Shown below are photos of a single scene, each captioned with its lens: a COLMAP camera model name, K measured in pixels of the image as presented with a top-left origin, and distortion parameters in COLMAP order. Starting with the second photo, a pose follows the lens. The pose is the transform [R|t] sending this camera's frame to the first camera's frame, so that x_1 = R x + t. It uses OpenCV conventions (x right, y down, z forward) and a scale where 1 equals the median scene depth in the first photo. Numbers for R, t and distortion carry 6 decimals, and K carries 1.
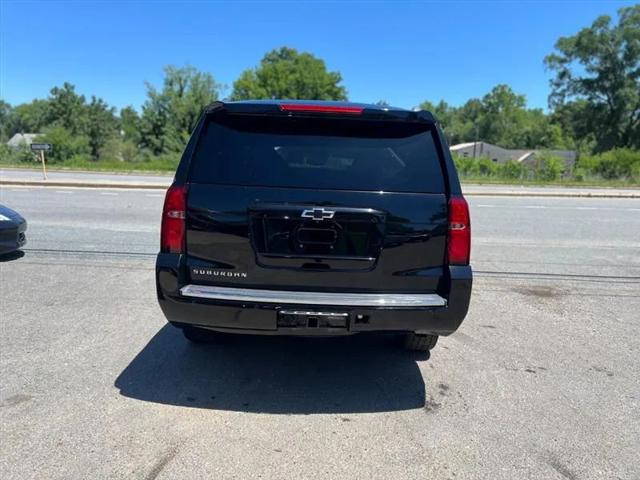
lens RADIAL K [[492.0, 0, 316.1], [0, 492.0, 241.5], [0, 0, 1]] dist [0.043006, -0.041529]
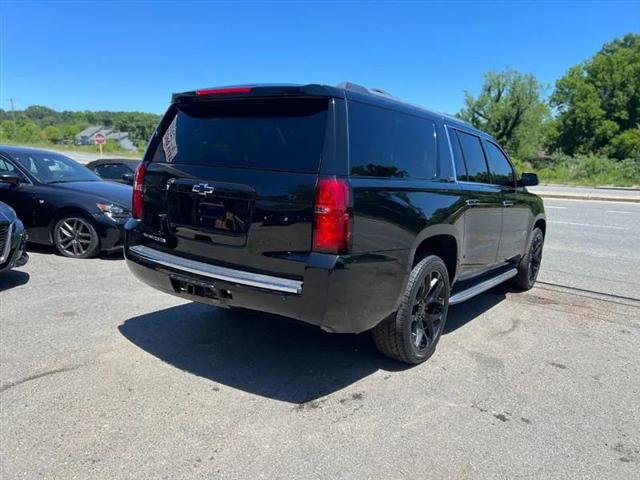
lens RADIAL K [[480.5, 0, 316.0], [0, 480.5, 237.4], [0, 0, 1]] dist [0.021707, -0.009163]
pose [[0.798322, 0.088416, -0.595705, 0.045805], [-0.098345, 0.995026, 0.015889, 0.000424], [0.594147, 0.045900, 0.803046, 0.017099]]
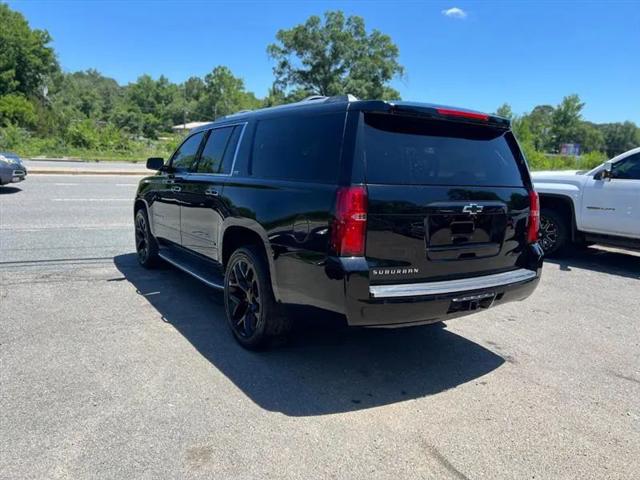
lens RADIAL K [[492.8, 0, 323.5], [0, 492.8, 238.3], [0, 0, 1]] dist [0.051670, -0.049478]
pose [[0.842124, -0.080320, 0.533269, -0.048994], [0.060525, 0.996676, 0.054538, -0.003915], [-0.535876, -0.013652, 0.844186, 0.012319]]
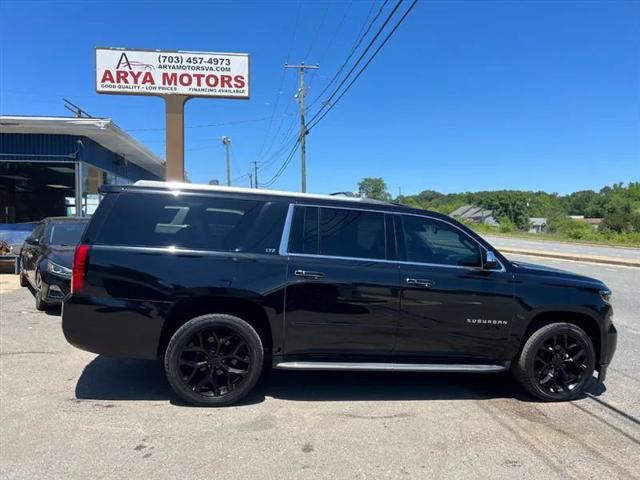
lens RADIAL K [[479.9, 0, 330.1], [0, 479.9, 240.7], [0, 0, 1]] dist [0.010576, -0.007354]
pose [[0.198992, 0.004213, -0.979992, 0.099691], [-0.172359, 0.984554, -0.030765, -0.010112], [0.964725, 0.175033, 0.196645, 0.081219]]
